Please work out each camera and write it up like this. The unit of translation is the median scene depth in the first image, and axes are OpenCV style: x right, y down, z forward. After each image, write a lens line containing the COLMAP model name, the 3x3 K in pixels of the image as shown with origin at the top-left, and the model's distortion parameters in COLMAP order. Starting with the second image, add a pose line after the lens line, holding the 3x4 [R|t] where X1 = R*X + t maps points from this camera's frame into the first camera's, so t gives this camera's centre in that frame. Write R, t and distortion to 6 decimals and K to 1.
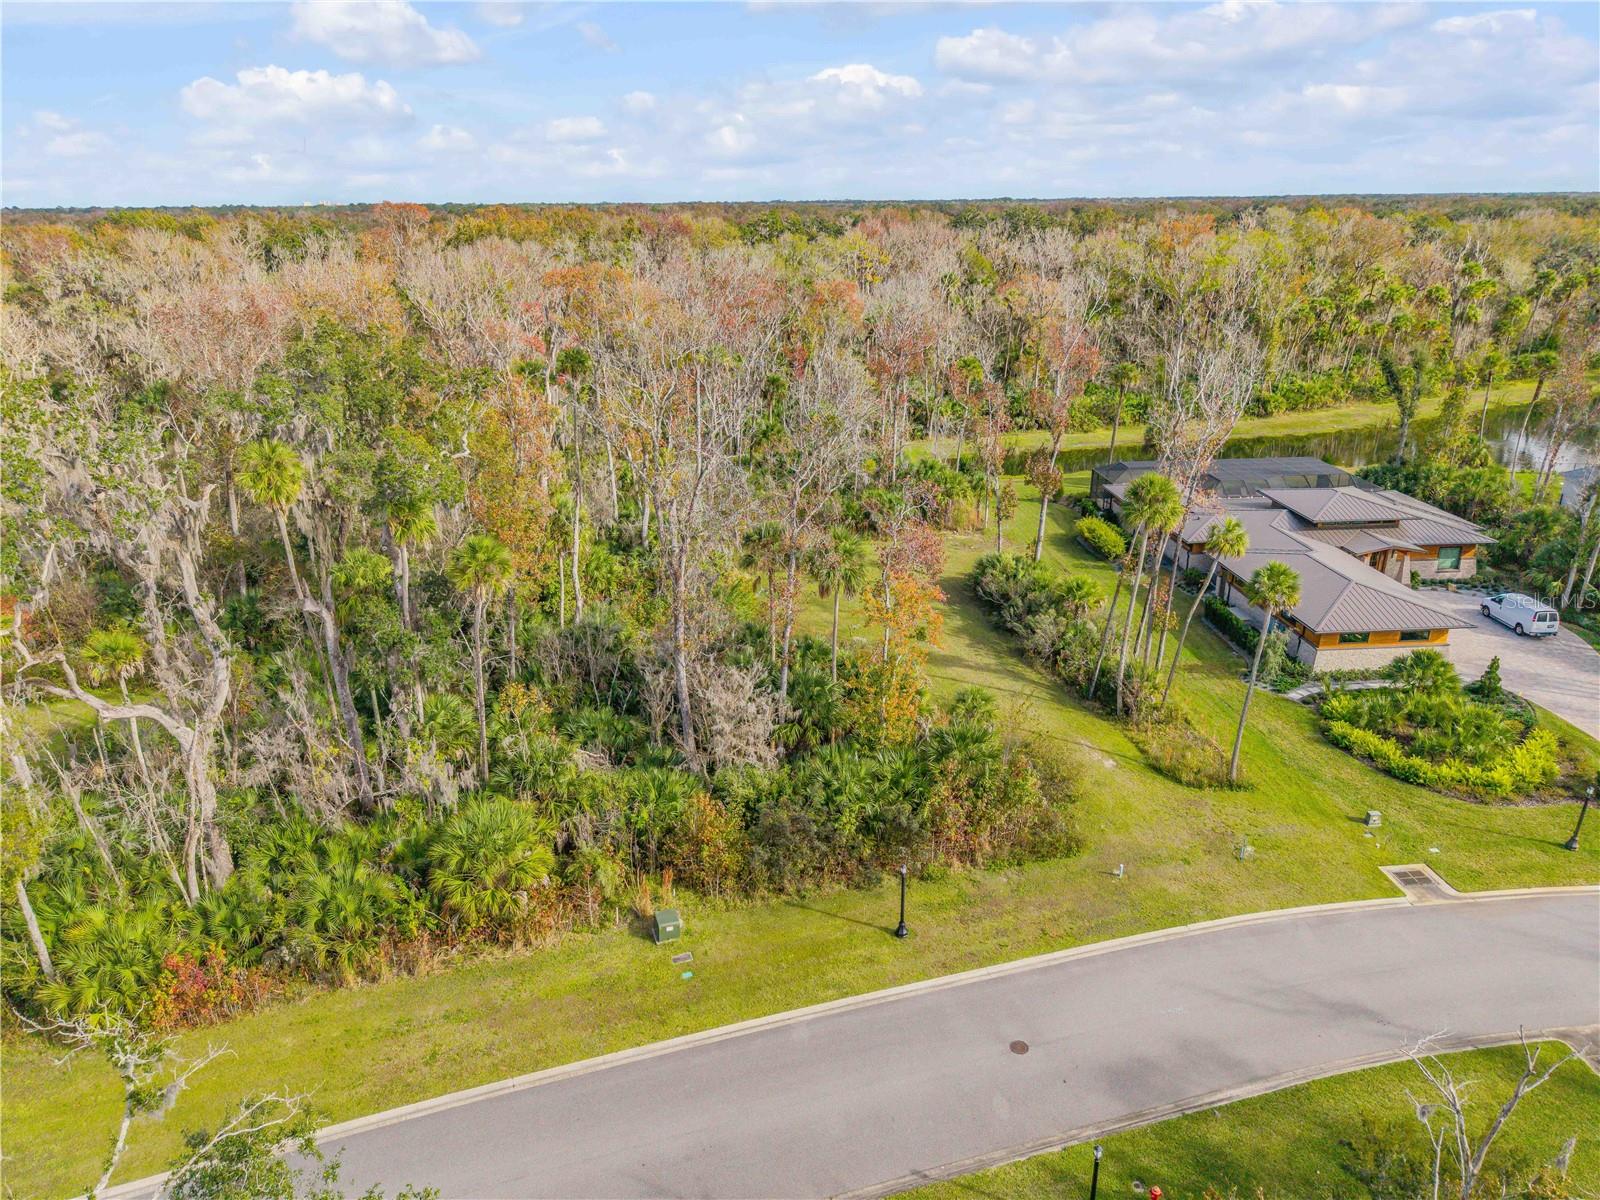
lens RADIAL K [[1083.5, 0, 809.0], [0, 1083.5, 597.5], [0, 0, 1]] dist [0.005845, -0.006821]
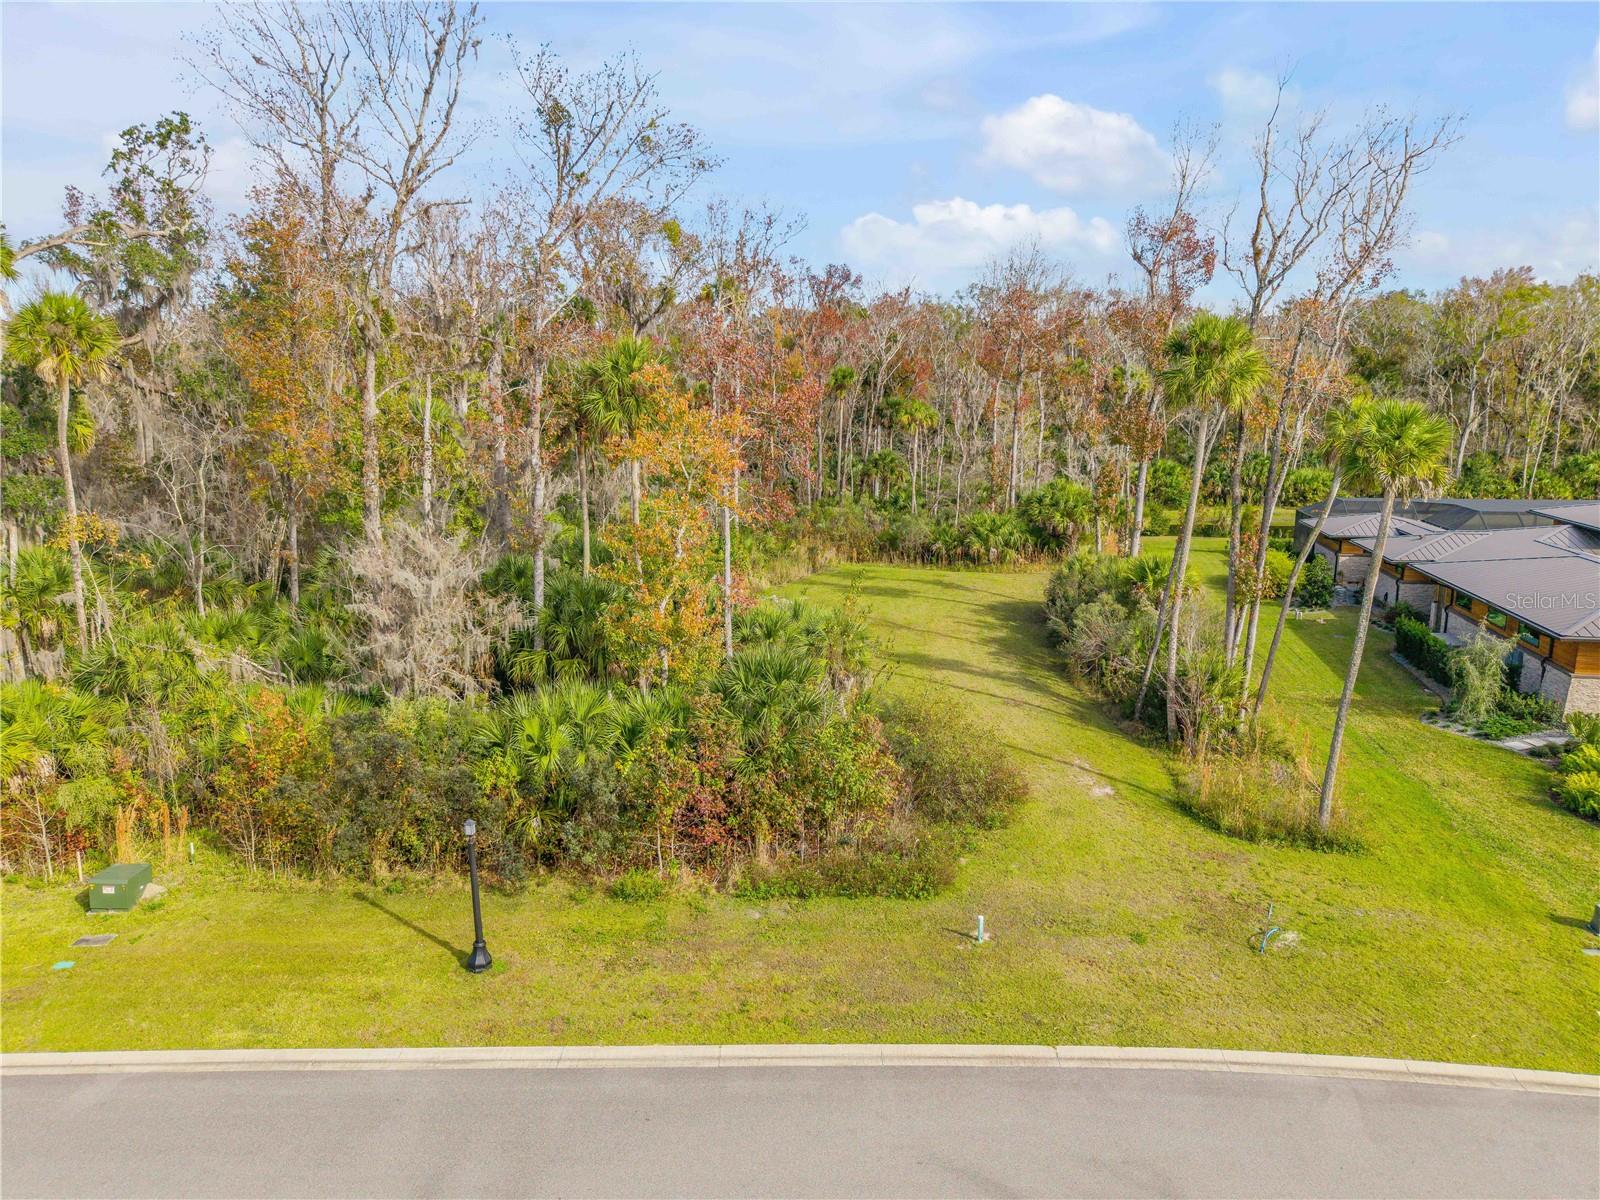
lens RADIAL K [[1083.5, 0, 802.7], [0, 1083.5, 601.5], [0, 0, 1]] dist [0.005845, -0.006821]
pose [[0.956689, 0.053582, -0.286139, 0.326996], [-0.098404, 0.984580, -0.144636, 0.175776], [0.273976, 0.166529, 0.947209, 0.462940]]
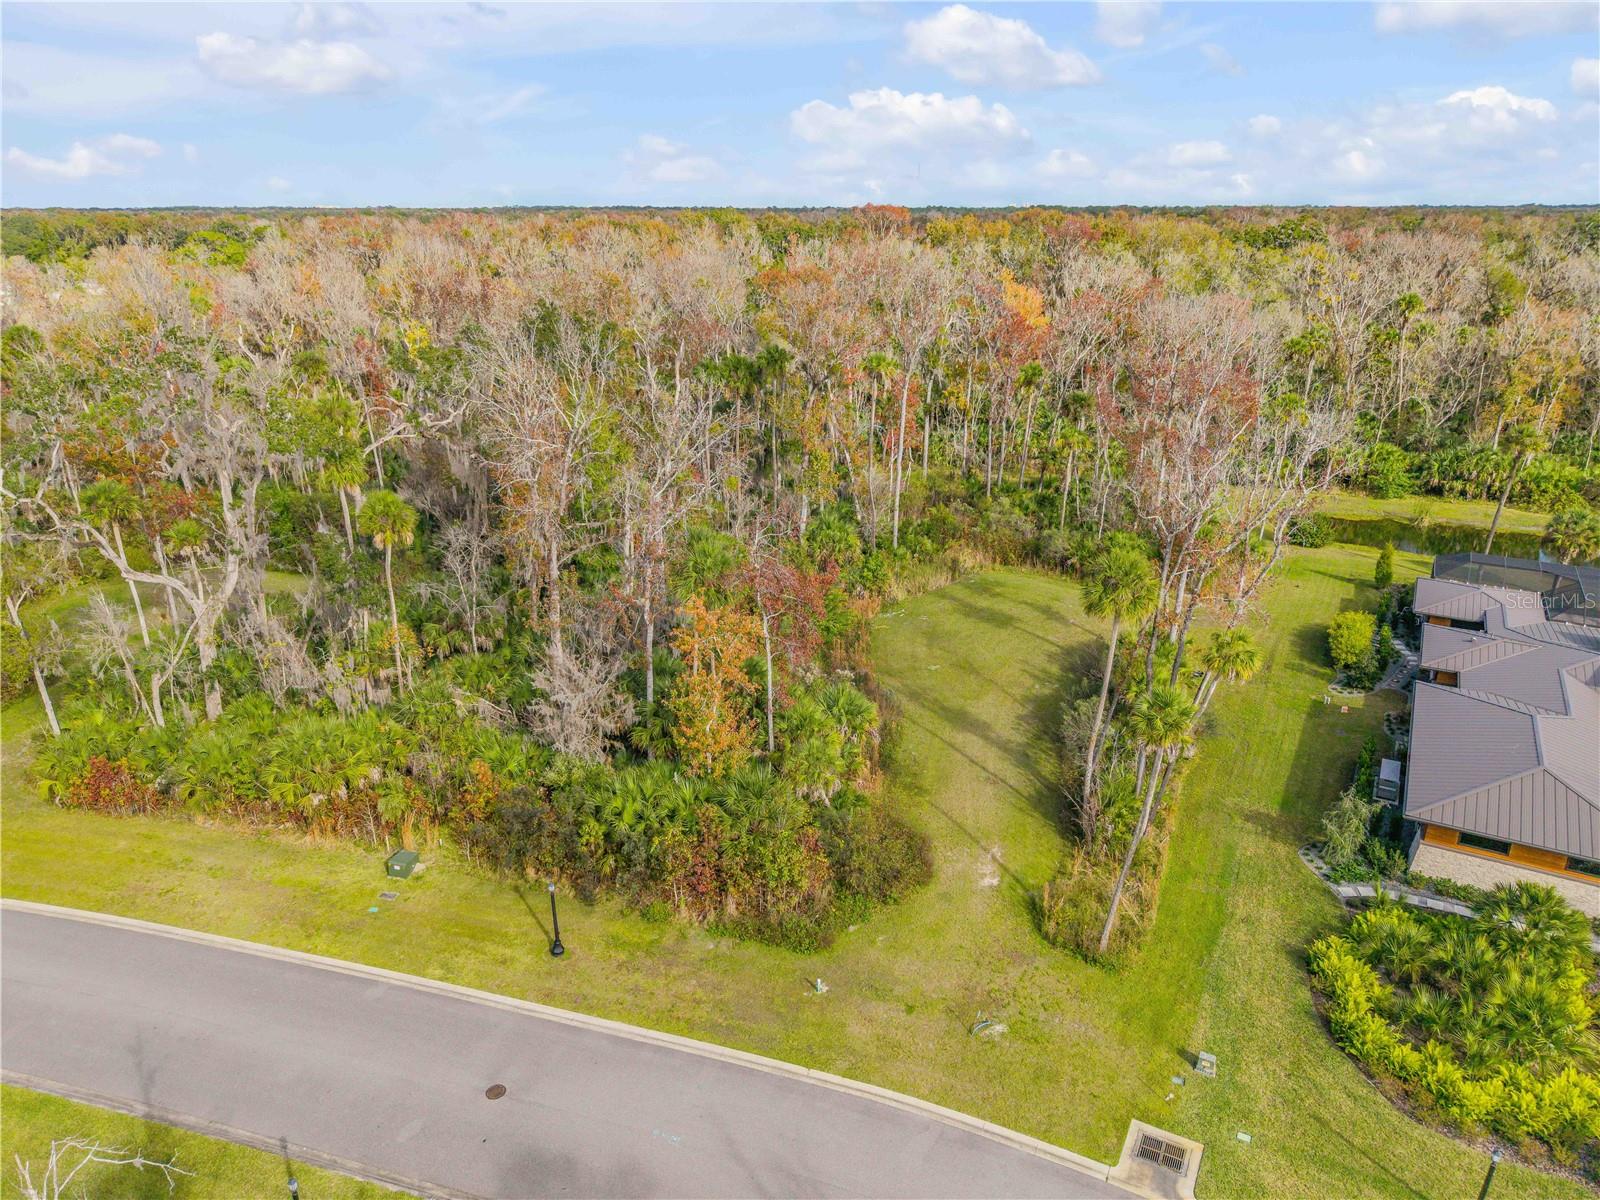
lens RADIAL K [[1083.5, 0, 798.3], [0, 1083.5, 601.1], [0, 0, 1]] dist [0.005845, -0.006821]
pose [[0.826693, 0.199141, -0.526233, 0.634590], [-0.198336, 0.978377, 0.058665, -0.089707], [0.526537, 0.055873, 0.848314, 0.232376]]
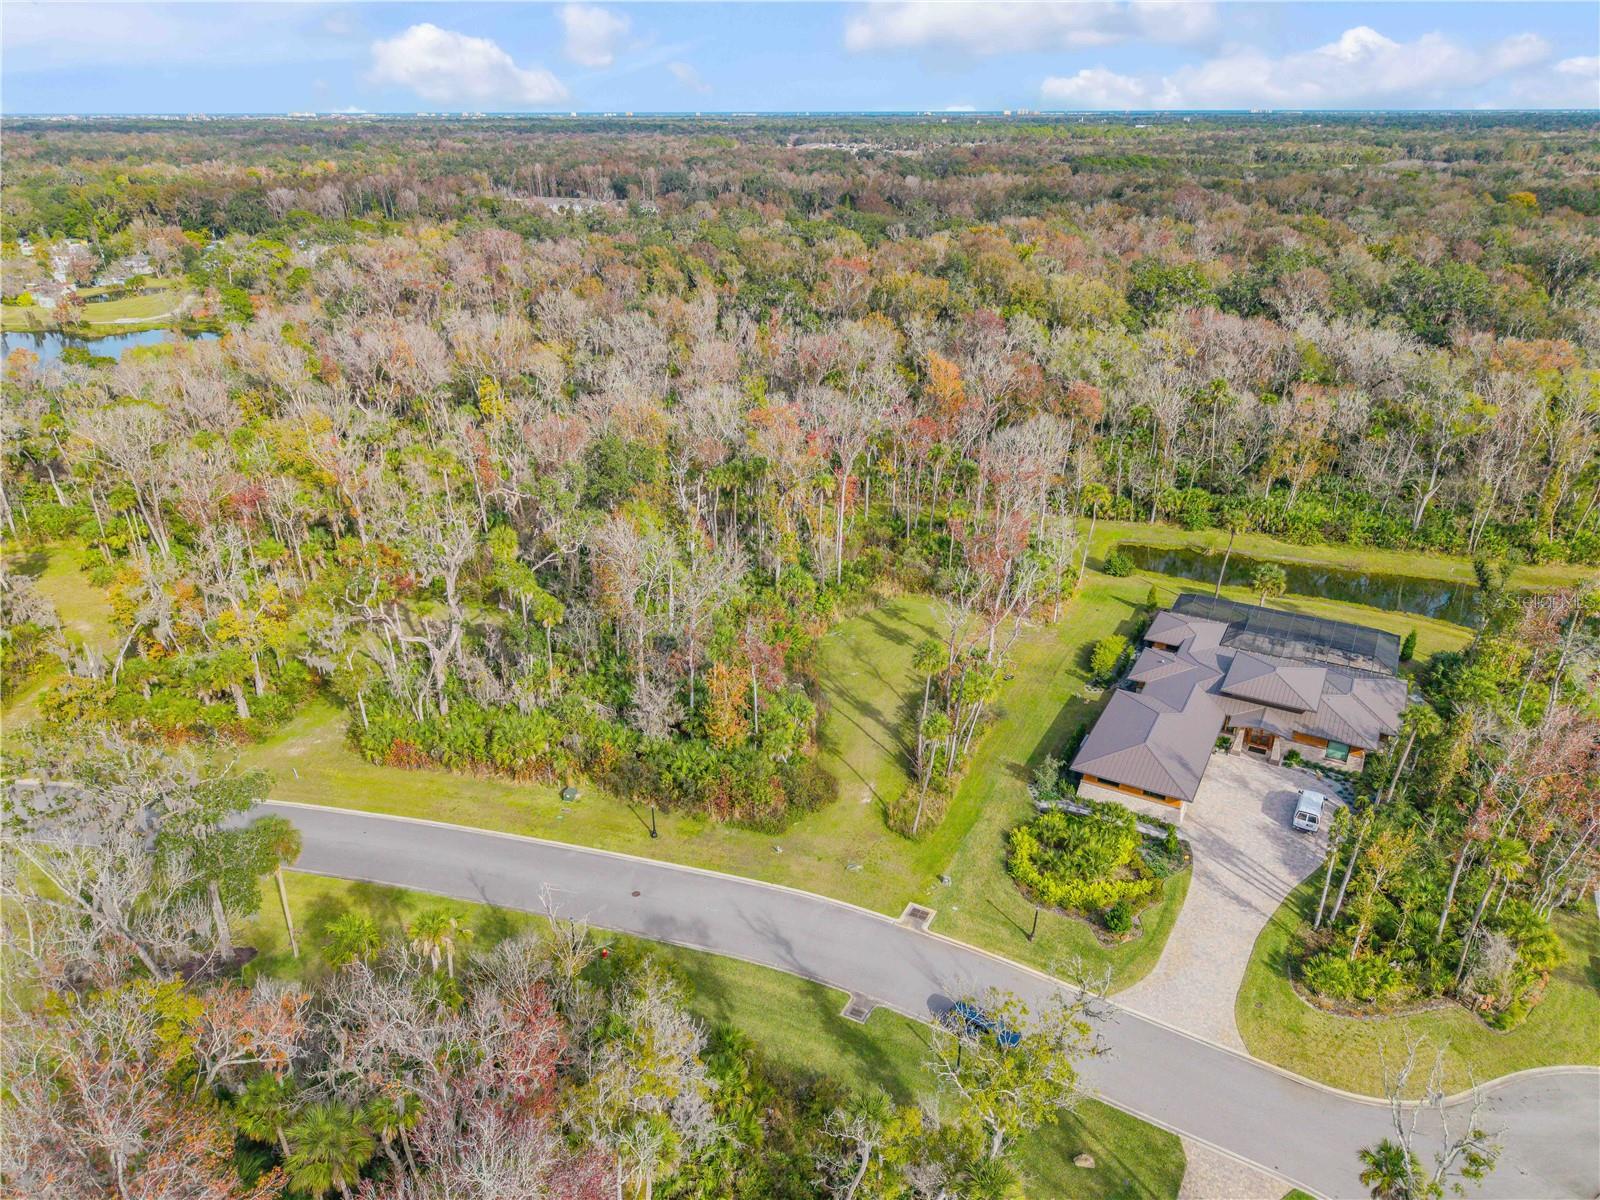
lens RADIAL K [[1083.5, 0, 808.3], [0, 1083.5, 597.7], [0, 0, 1]] dist [0.005845, -0.006821]
pose [[0.835548, 0.236102, -0.496099, 1.095746], [-0.197915, 0.971680, 0.129104, -0.398563], [0.512531, -0.009687, 0.858614, -0.538660]]
